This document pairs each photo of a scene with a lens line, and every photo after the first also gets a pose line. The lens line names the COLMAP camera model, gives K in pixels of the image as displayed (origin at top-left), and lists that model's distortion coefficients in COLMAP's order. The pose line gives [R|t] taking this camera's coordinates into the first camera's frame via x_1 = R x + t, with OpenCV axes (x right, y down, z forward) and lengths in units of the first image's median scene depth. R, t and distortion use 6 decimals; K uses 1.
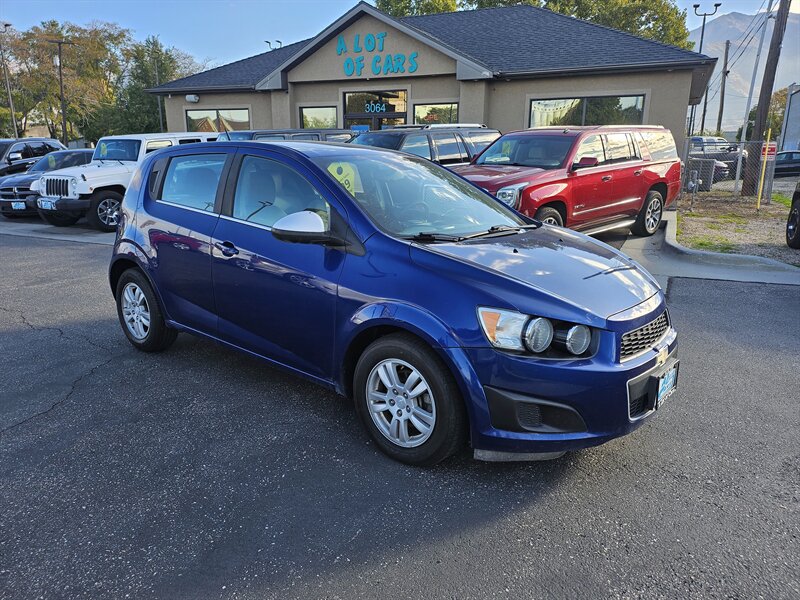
lens RADIAL K [[574.0, 0, 400.0], [0, 574.0, 300.0], [0, 0, 1]] dist [0.073876, -0.090260]
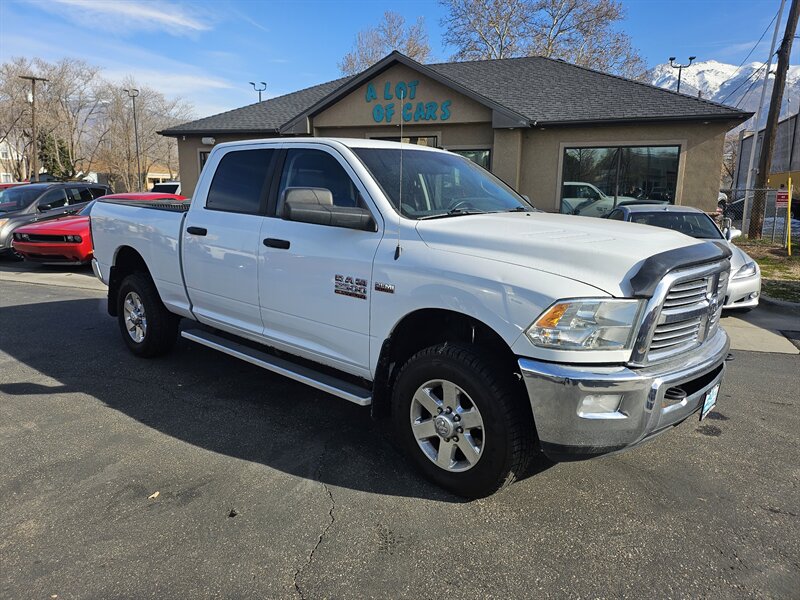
lens RADIAL K [[574.0, 0, 400.0], [0, 574.0, 300.0], [0, 0, 1]] dist [0.073876, -0.090260]
pose [[0.997420, -0.005271, 0.071592, -0.123792], [0.009704, 0.998047, -0.061716, -0.018309], [-0.071127, 0.062251, 0.995523, 0.024211]]
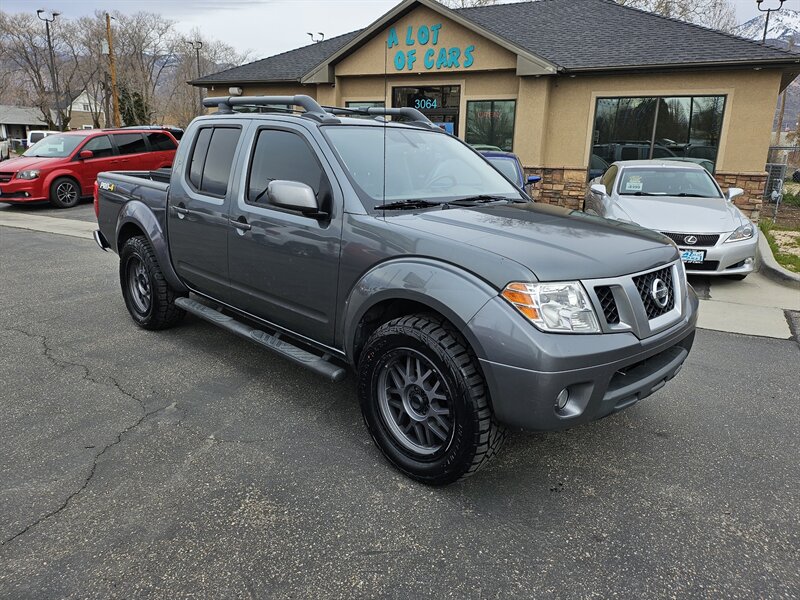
lens RADIAL K [[570.9, 0, 400.0], [0, 570.9, 296.0], [0, 0, 1]] dist [0.067007, -0.077242]
pose [[0.998221, 0.033260, -0.049487, -0.028291], [-0.032962, 0.999433, 0.006838, -0.023767], [0.049686, -0.005195, 0.998751, 0.057320]]
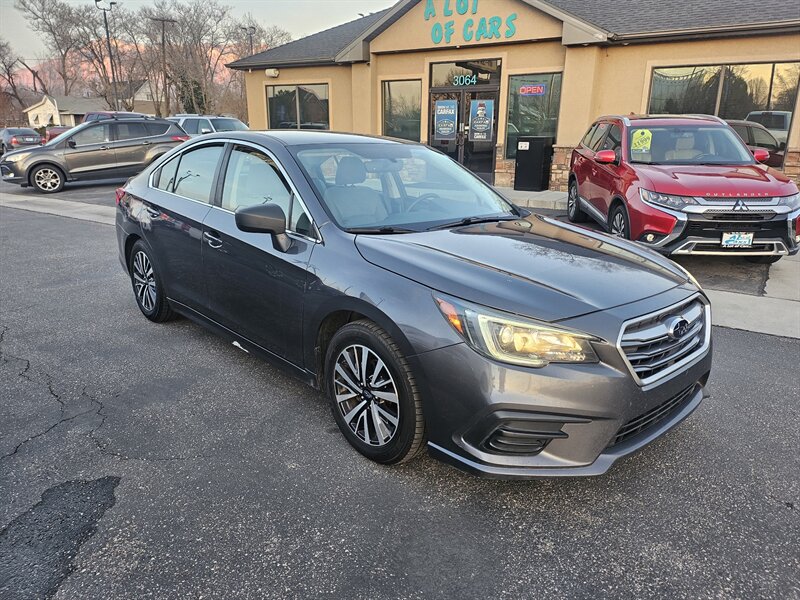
lens RADIAL K [[570.7, 0, 397.8], [0, 570.7, 308.4], [0, 0, 1]] dist [0.071001, -0.082386]
pose [[0.987132, 0.051000, -0.151559, 0.007959], [-0.043288, 0.997615, 0.053757, -0.027627], [0.153939, -0.046504, 0.986985, 0.100154]]
